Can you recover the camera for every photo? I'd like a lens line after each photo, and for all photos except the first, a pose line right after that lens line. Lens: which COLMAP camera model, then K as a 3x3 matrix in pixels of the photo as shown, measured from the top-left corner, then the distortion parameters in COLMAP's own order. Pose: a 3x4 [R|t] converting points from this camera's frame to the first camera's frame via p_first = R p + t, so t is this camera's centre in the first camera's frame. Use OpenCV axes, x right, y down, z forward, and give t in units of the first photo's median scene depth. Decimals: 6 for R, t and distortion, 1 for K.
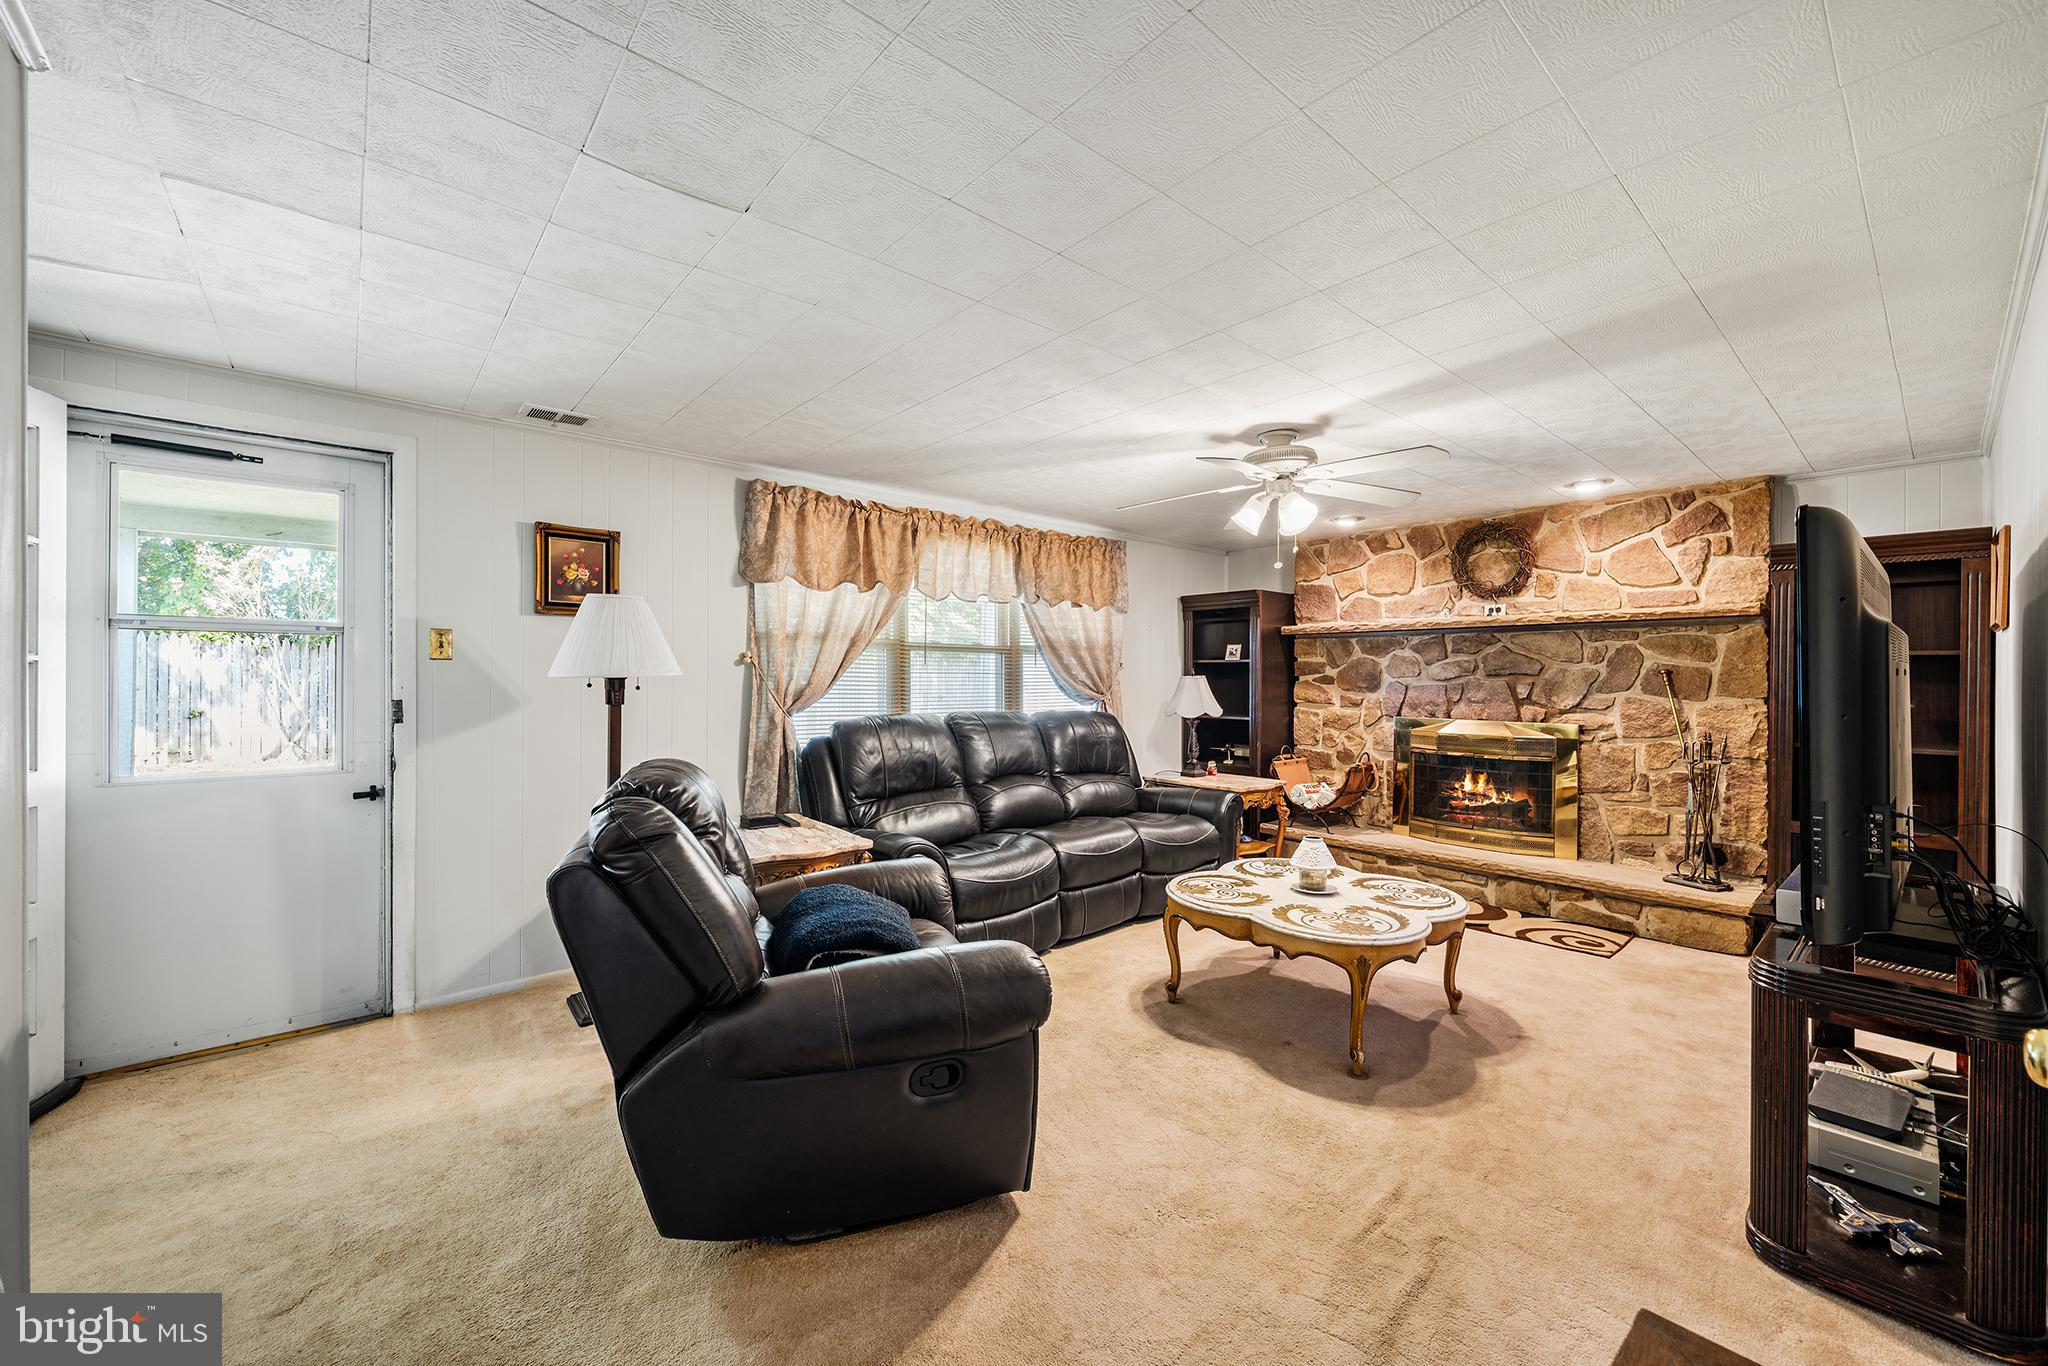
lens RADIAL K [[773.4, 0, 1009.2], [0, 773.4, 685.0], [0, 0, 1]] dist [0.002158, 0.000103]
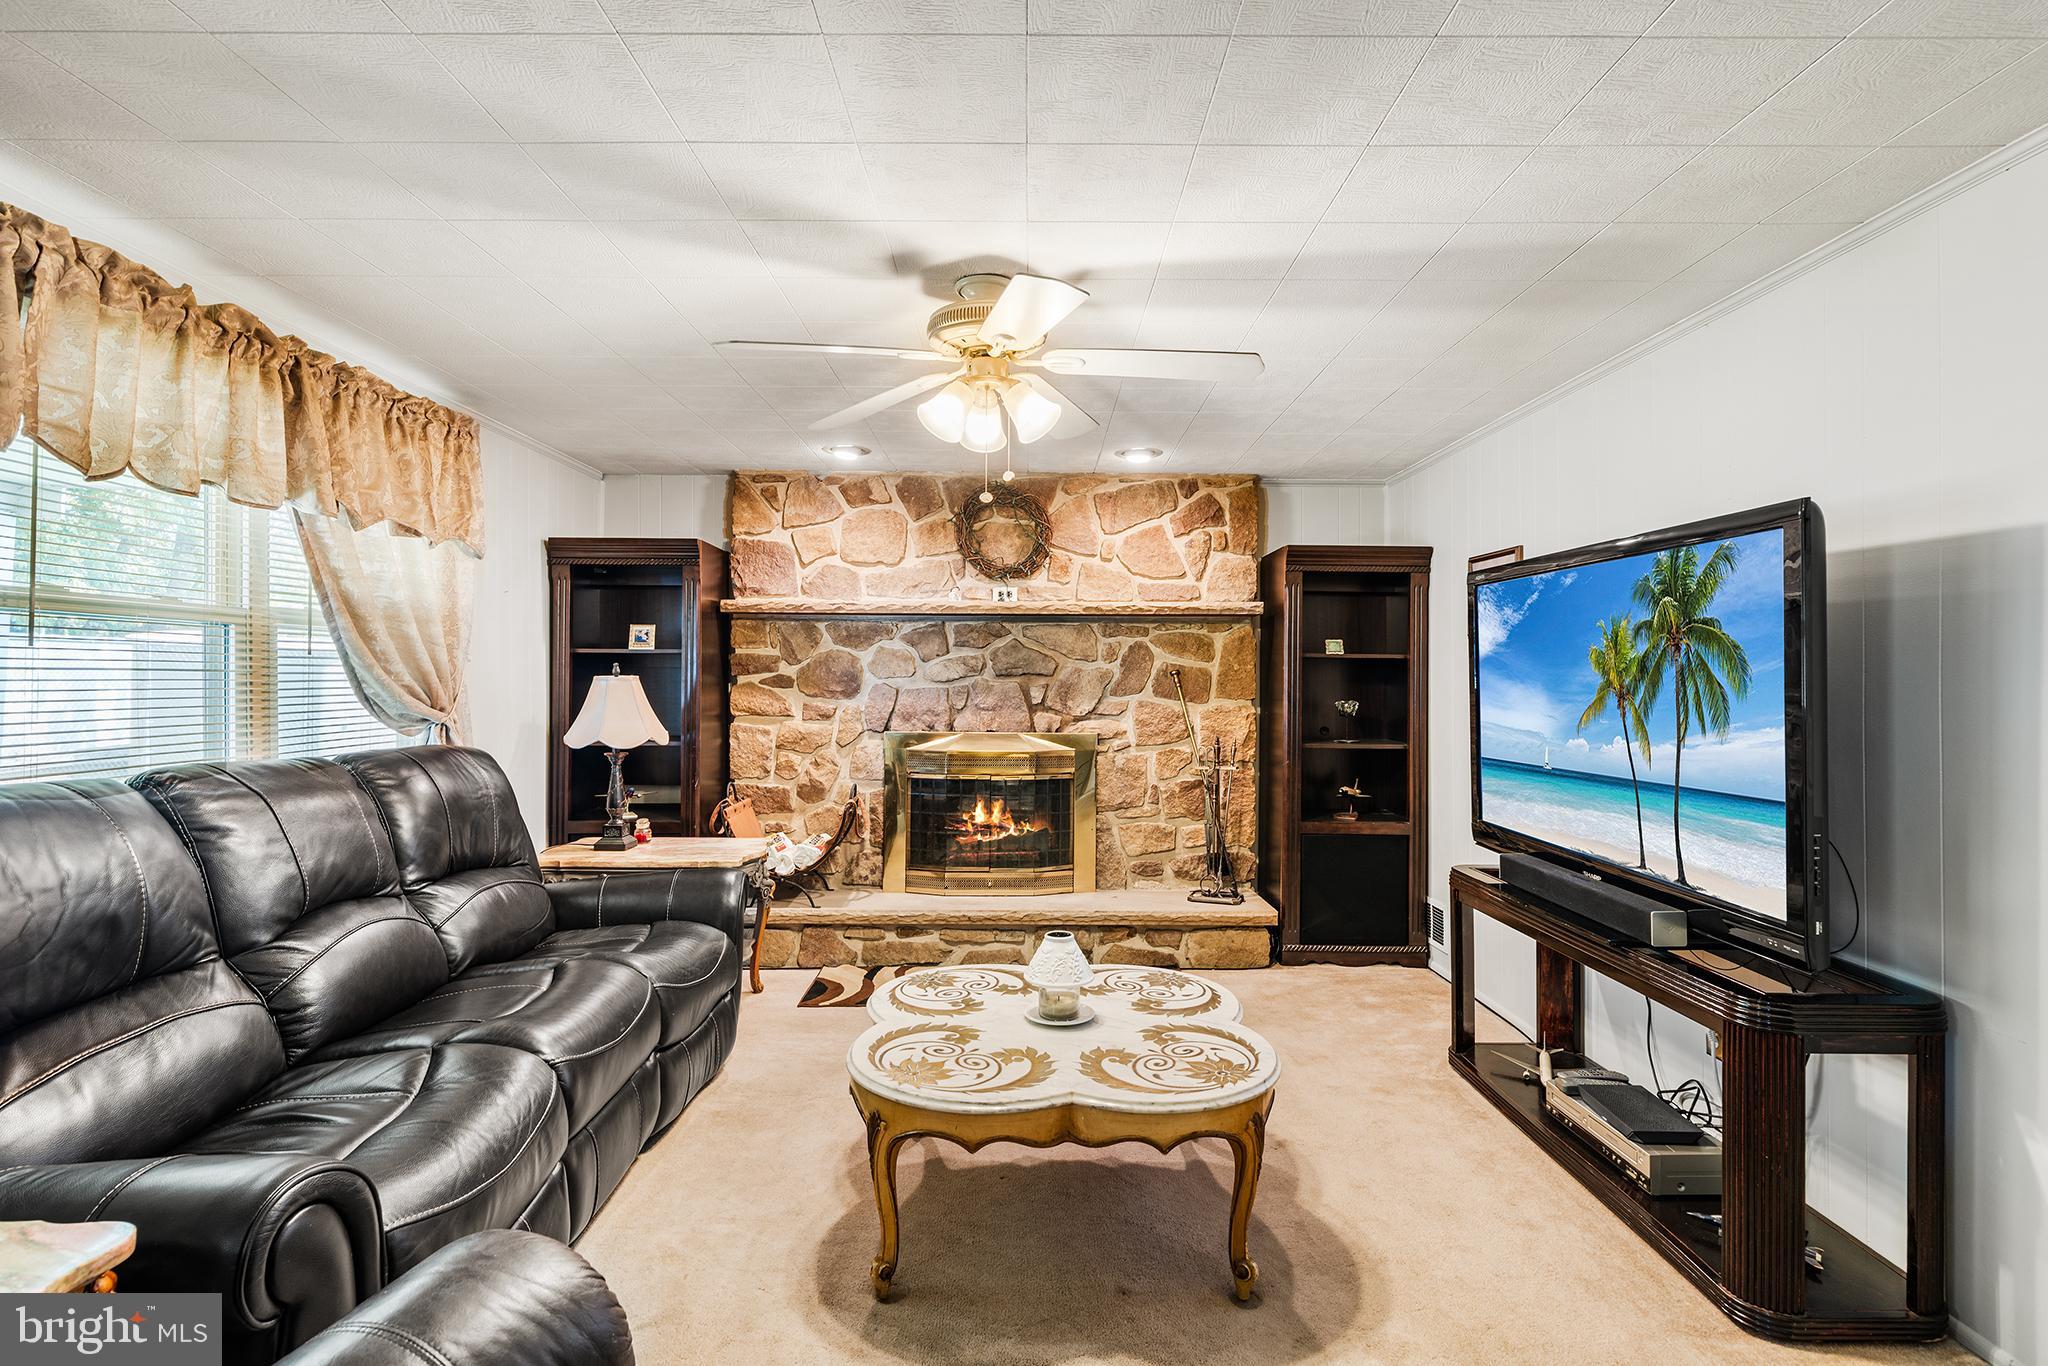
lens RADIAL K [[1021.5, 0, 1032.5], [0, 1021.5, 675.1], [0, 0, 1]] dist [0.001918, -0.000084]
pose [[0.650500, 0.001259, 0.759506, -0.173228], [0.006162, 0.999957, -0.006936, -0.005990], [-0.759482, 0.009192, 0.650464, 0.320590]]
